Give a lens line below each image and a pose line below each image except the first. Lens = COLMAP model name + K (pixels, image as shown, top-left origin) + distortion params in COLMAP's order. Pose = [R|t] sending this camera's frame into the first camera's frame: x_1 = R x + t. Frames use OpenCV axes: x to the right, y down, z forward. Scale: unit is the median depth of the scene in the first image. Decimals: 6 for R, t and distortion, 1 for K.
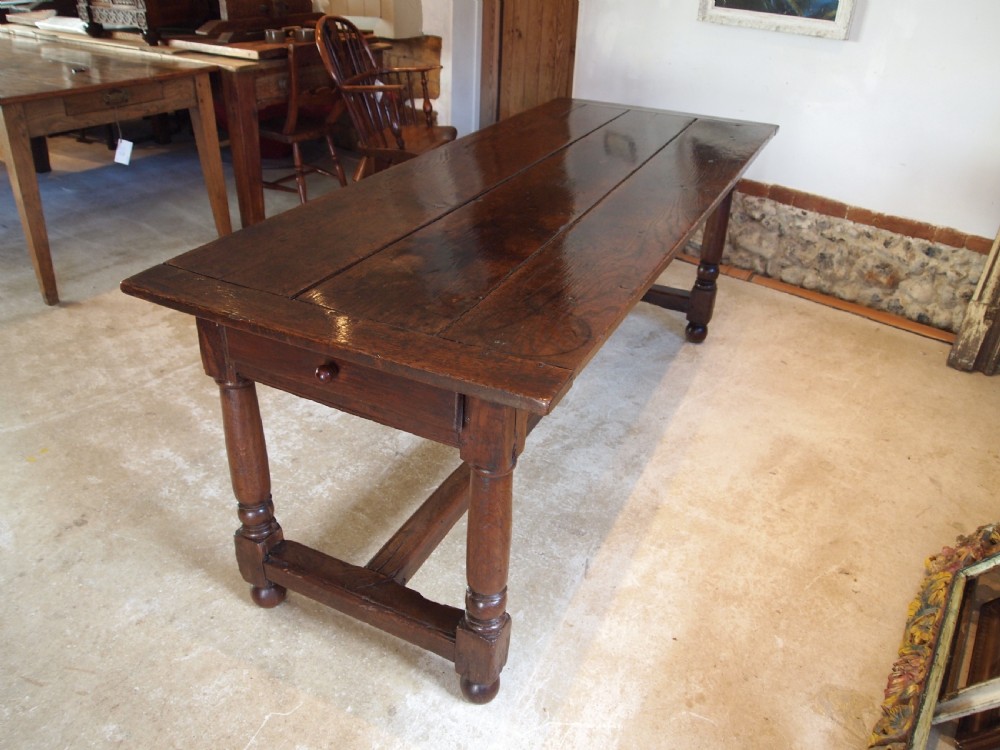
lens RADIAL K [[803.2, 0, 504.6], [0, 803.2, 375.2], [0, 0, 1]] dist [-0.049726, 0.002668]
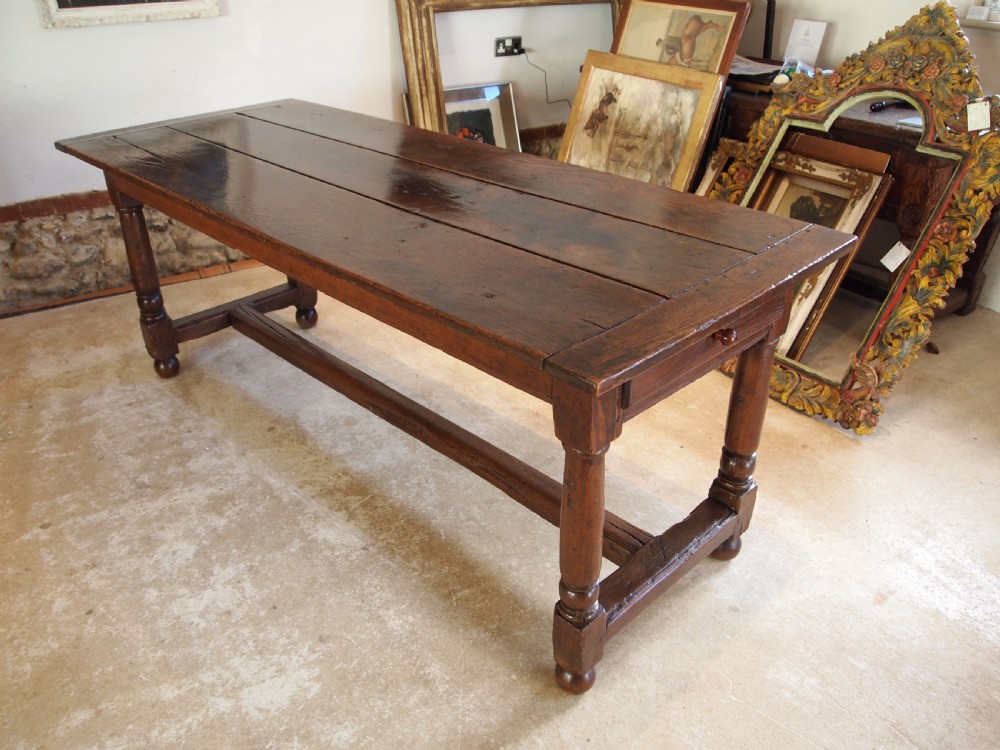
lens RADIAL K [[804.5, 0, 503.6], [0, 804.5, 374.7], [0, 0, 1]] dist [-0.048869, 0.002312]
pose [[0.330929, -0.501620, 0.799290, -0.556141], [0.486012, 0.816636, 0.311283, -0.202160], [-0.808875, 0.285452, 0.514042, 0.332696]]
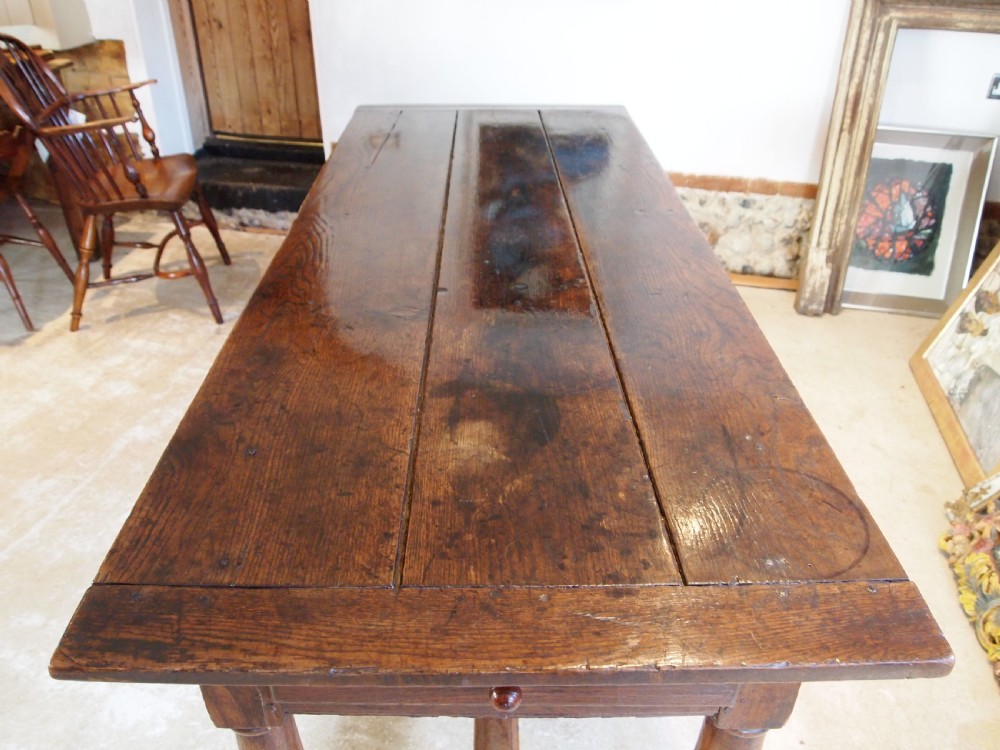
lens RADIAL K [[800.5, 0, 504.3], [0, 800.5, 374.5], [0, 0, 1]] dist [-0.051121, 0.005994]
pose [[0.893357, -0.262658, 0.364588, -0.176842], [0.244179, 0.964886, 0.096812, -0.135503], [-0.377214, 0.002537, 0.926123, 0.211105]]
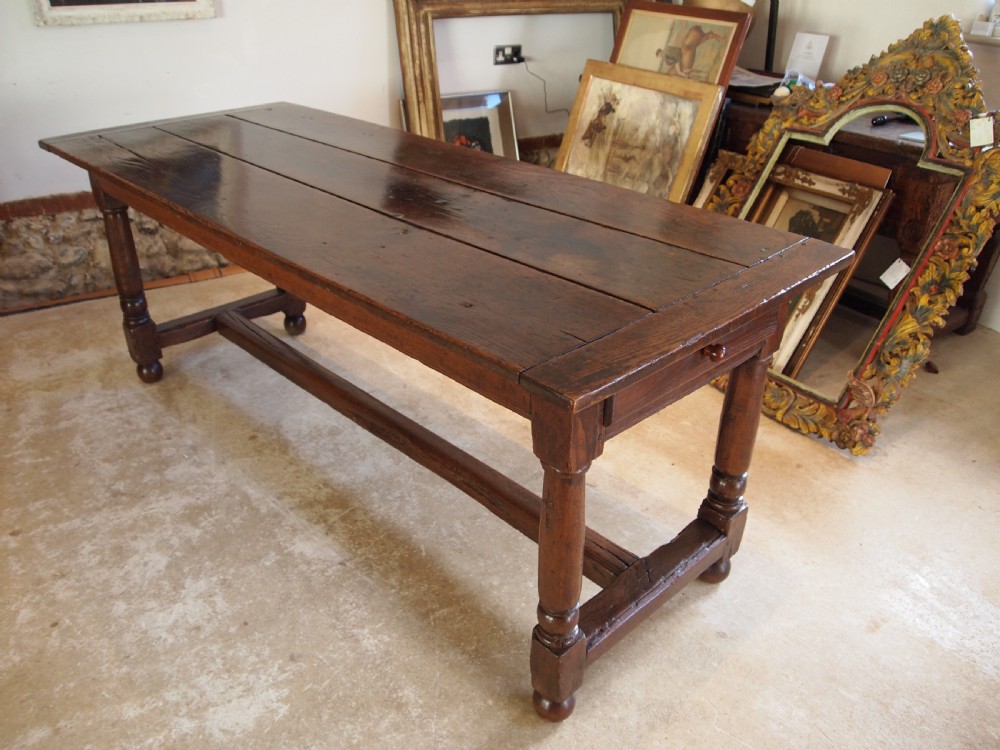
lens RADIAL K [[803.2, 0, 504.6], [0, 803.2, 375.2], [0, 0, 1]] dist [-0.049726, 0.002668]
pose [[0.340309, -0.485305, 0.805400, -0.533401], [0.470139, 0.829595, 0.301234, -0.190612], [-0.814345, 0.276137, 0.510480, 0.332758]]
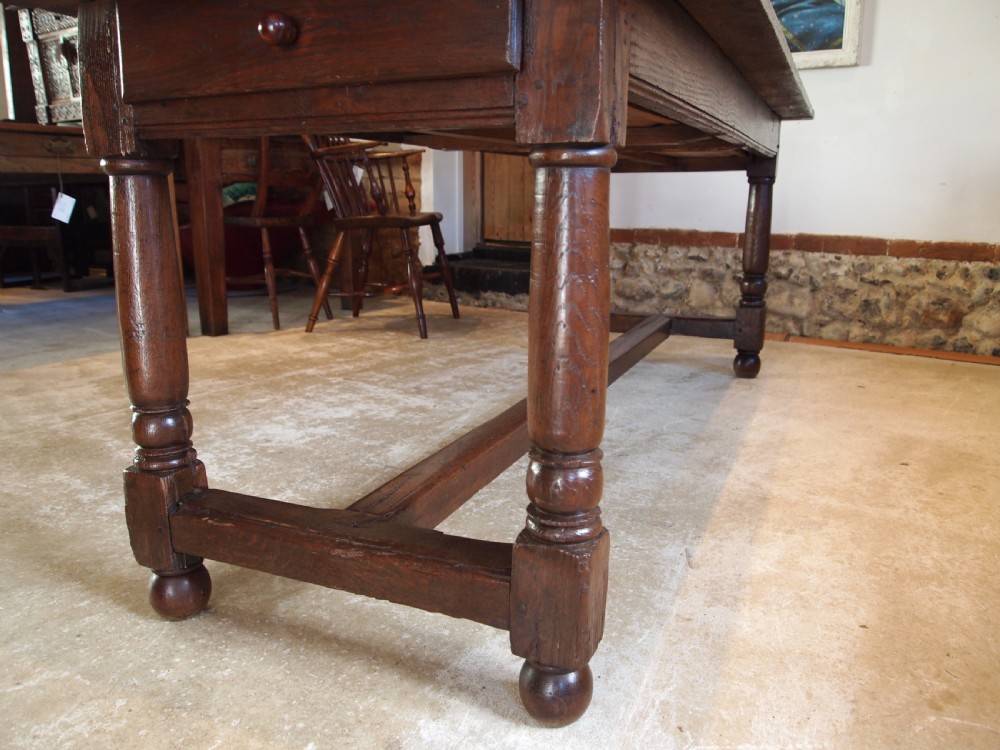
lens RADIAL K [[800.5, 0, 504.3], [0, 800.5, 374.5], [0, 0, 1]] dist [-0.051121, 0.005994]
pose [[0.998163, -0.048391, 0.036448, -0.042872], [0.056964, 0.954491, -0.292750, 0.195287], [-0.020623, 0.294288, 0.955494, 0.244174]]
